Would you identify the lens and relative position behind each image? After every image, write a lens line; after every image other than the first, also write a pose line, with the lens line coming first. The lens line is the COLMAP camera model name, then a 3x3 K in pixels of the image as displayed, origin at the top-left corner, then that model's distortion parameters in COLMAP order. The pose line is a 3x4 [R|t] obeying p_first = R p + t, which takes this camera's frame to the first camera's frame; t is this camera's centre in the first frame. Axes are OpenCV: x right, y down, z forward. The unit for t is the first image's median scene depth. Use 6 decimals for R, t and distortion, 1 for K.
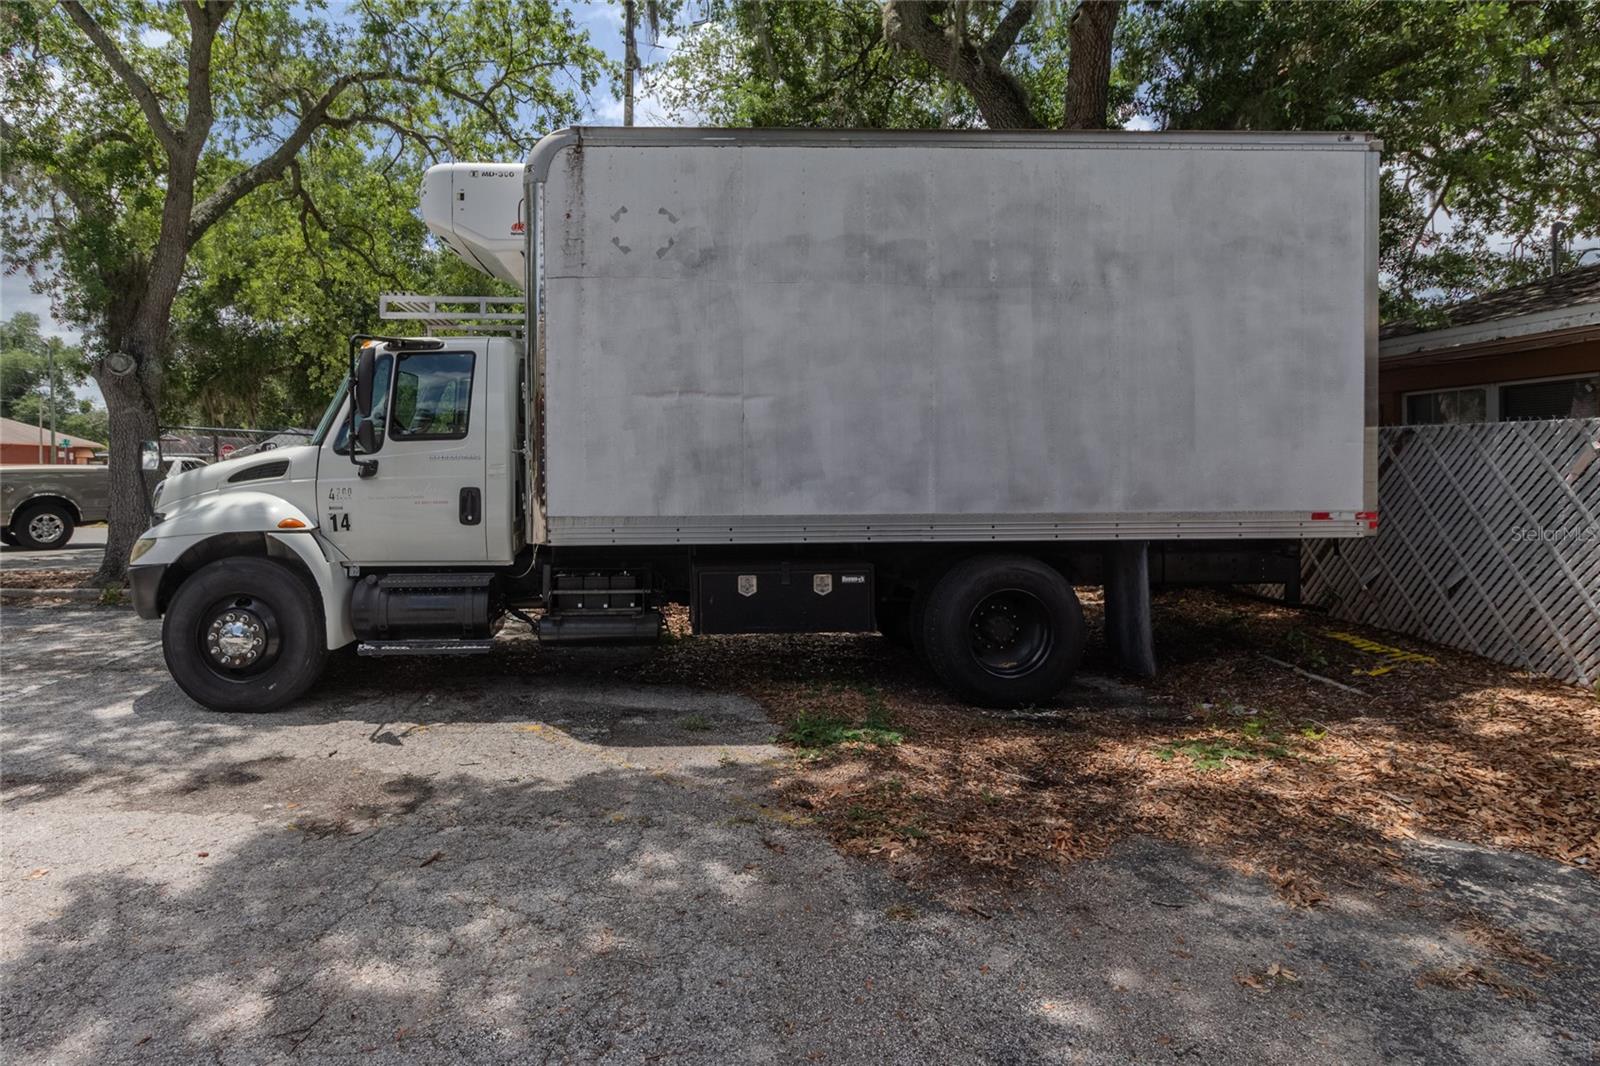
lens RADIAL K [[953.6, 0, 796.8], [0, 953.6, 473.0], [0, 0, 1]] dist [0.004352, -0.000756]
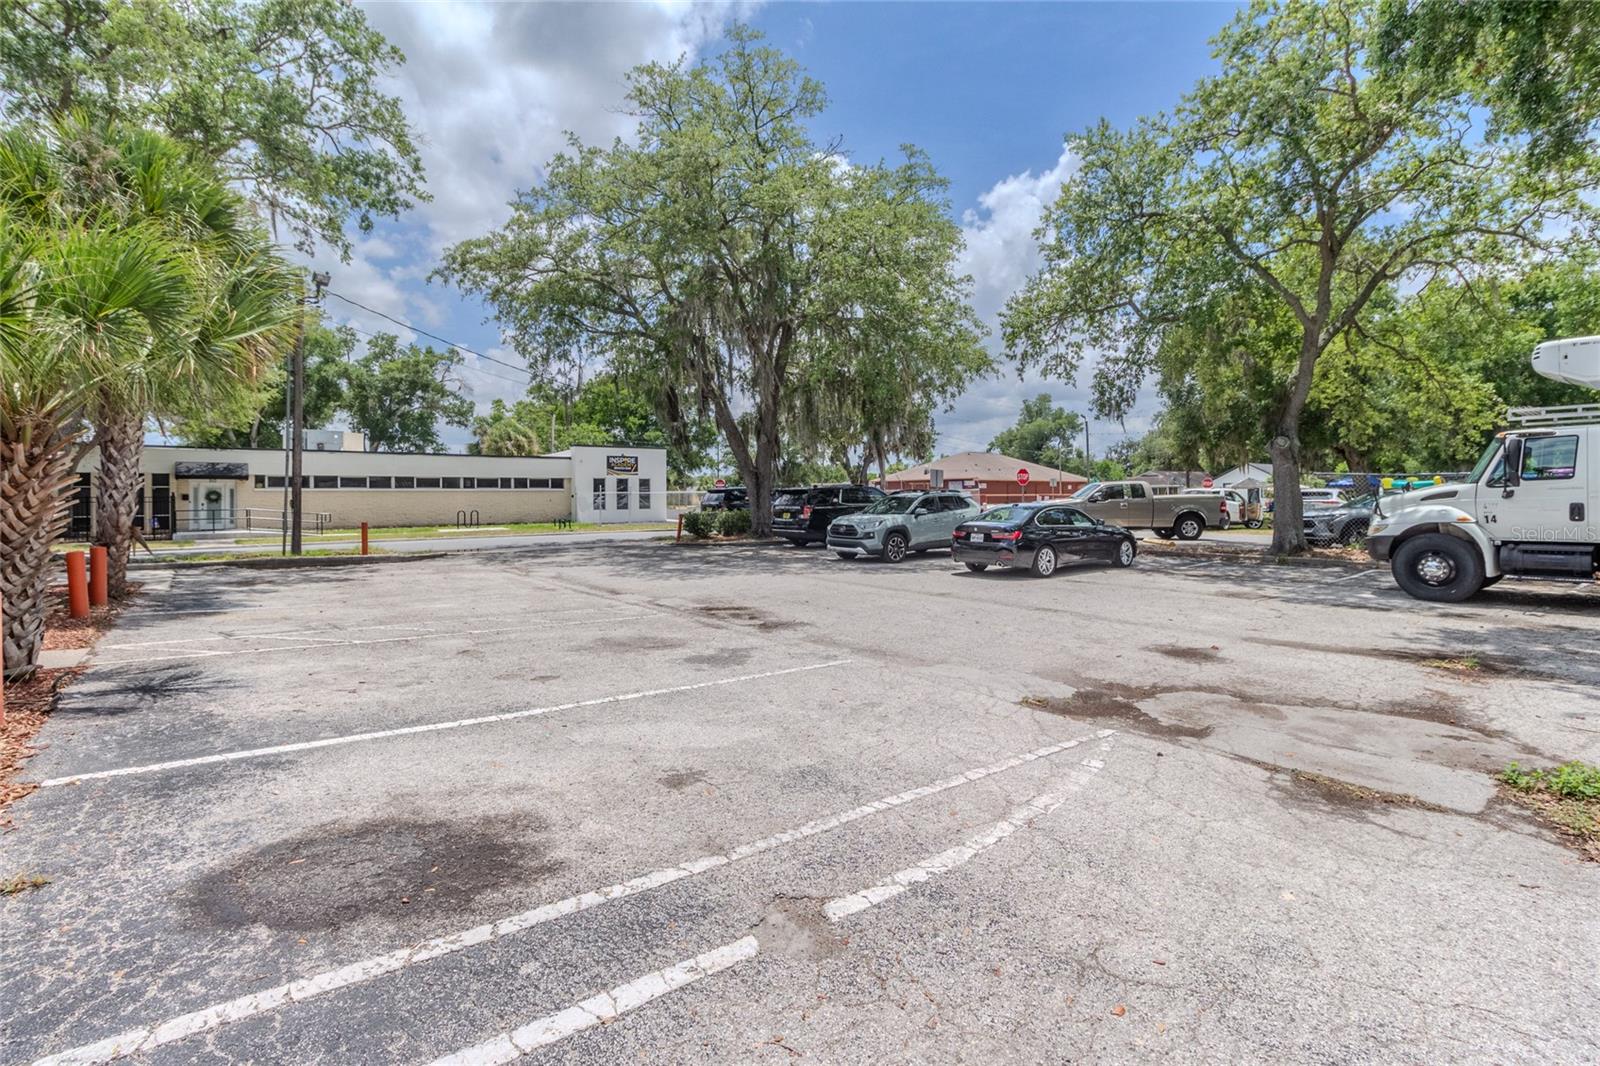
lens RADIAL K [[754.7, 0, 800.2], [0, 754.7, 487.2], [0, 0, 1]] dist [-0.000393, -0.000023]
pose [[0.530363, -0.017588, -0.847588, 0.138343], [0.004072, 0.999826, -0.018199, 0.004765], [0.847761, 0.006201, 0.530343, -1.227726]]
